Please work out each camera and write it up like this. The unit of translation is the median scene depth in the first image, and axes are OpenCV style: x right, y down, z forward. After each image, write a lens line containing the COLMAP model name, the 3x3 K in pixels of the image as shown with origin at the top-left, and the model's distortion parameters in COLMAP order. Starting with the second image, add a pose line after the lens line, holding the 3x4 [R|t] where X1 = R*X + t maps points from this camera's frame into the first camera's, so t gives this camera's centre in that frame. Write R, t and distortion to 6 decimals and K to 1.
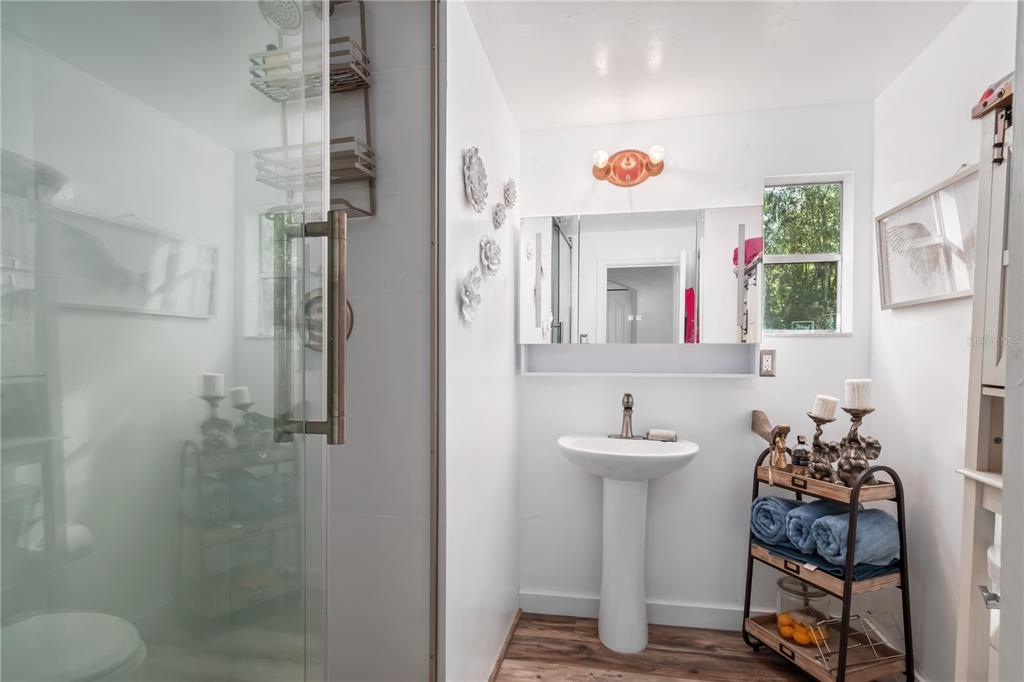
lens RADIAL K [[521.1, 0, 514.0], [0, 521.1, 354.5], [0, 0, 1]] dist [-0.001246, -0.002262]
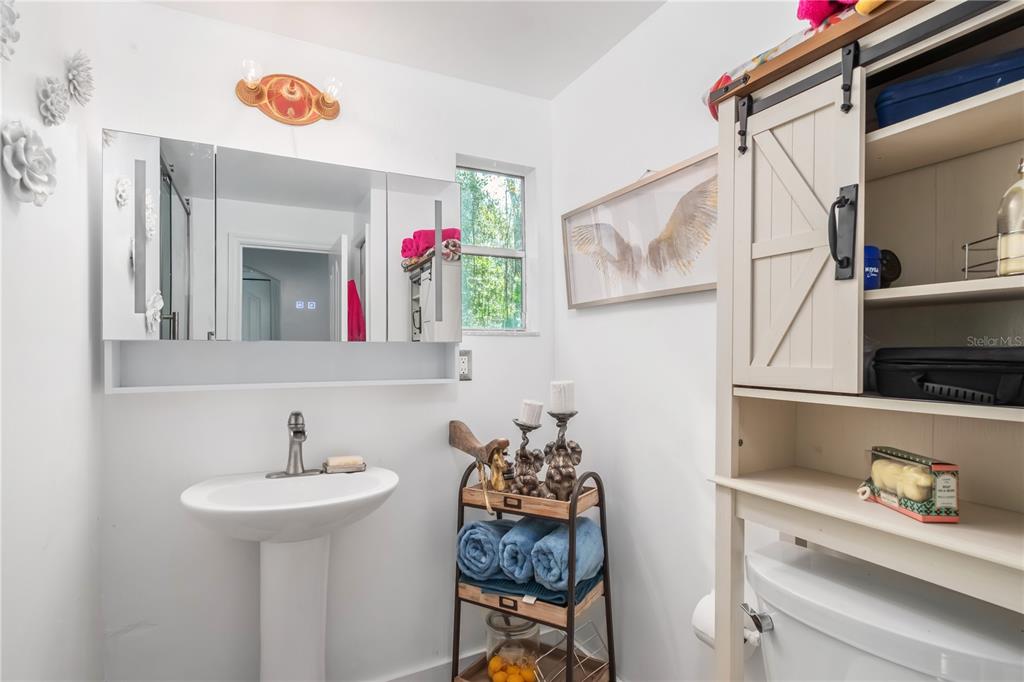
lens RADIAL K [[521.1, 0, 514.0], [0, 521.1, 354.5], [0, 0, 1]] dist [-0.001246, -0.002262]
pose [[0.776008, -0.003256, 0.630715, 0.002538], [0.006987, 0.999970, -0.003434, 0.002486], [-0.630684, 0.007071, 0.776007, 0.311695]]
